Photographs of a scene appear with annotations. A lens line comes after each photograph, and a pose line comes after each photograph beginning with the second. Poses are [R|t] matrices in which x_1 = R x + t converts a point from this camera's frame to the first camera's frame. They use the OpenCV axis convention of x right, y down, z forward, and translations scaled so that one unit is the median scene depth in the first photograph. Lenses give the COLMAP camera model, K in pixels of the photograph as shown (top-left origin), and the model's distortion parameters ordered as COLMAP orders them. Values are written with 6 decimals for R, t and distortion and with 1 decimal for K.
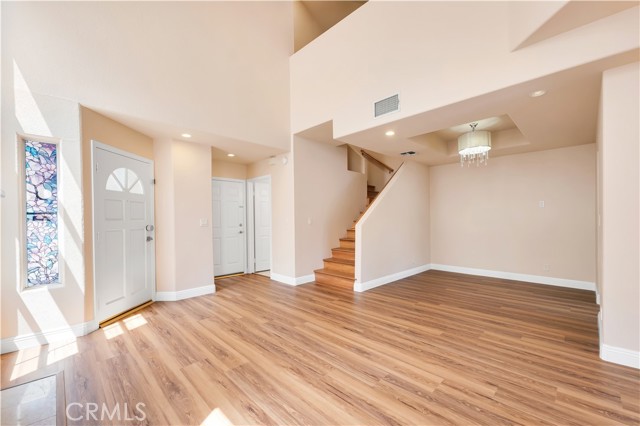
lens RADIAL K [[270.5, 0, 321.2], [0, 270.5, 215.1], [0, 0, 1]] dist [0.010497, -0.000418]
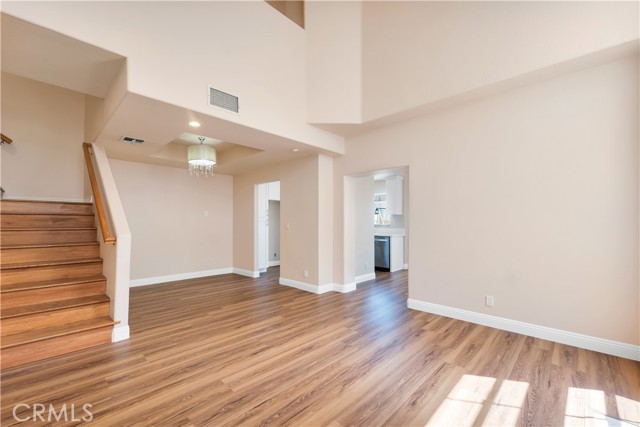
lens RADIAL K [[268.2, 0, 322.7], [0, 268.2, 218.4], [0, 0, 1]] dist [0.010651, -0.000958]
pose [[-0.040922, 0.025912, 0.998826, -0.703352], [-0.013613, 0.999556, -0.026489, 0.010556], [-0.999070, -0.014681, -0.040551, 0.750221]]
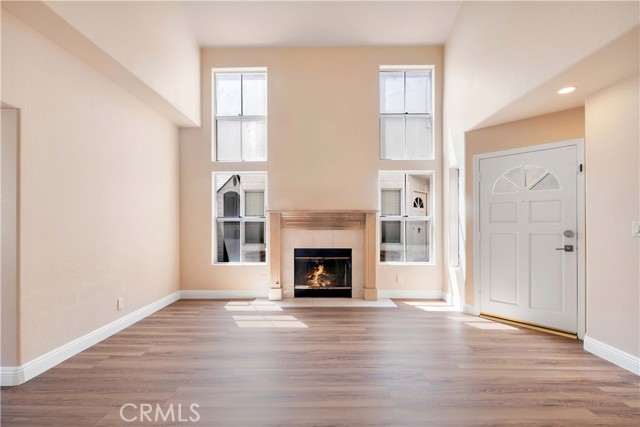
lens RADIAL K [[268.2, 0, 315.0], [0, 268.2, 217.6], [0, 0, 1]] dist [0.010651, -0.000958]
pose [[-0.719291, -0.006382, -0.694680, 0.442479], [0.013896, 0.999626, -0.023572, 0.013664], [0.694570, -0.026608, -0.718933, 1.244915]]
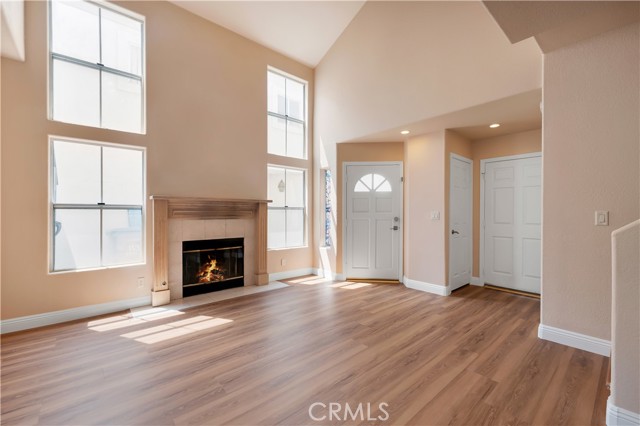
lens RADIAL K [[270.5, 0, 309.8], [0, 270.5, 209.4], [0, 0, 1]] dist [0.010497, -0.000418]
pose [[-0.097470, -0.003518, -0.995232, 0.700226], [0.011028, 0.999929, -0.004615, 0.007278], [0.995177, -0.011426, -0.097425, 0.876973]]
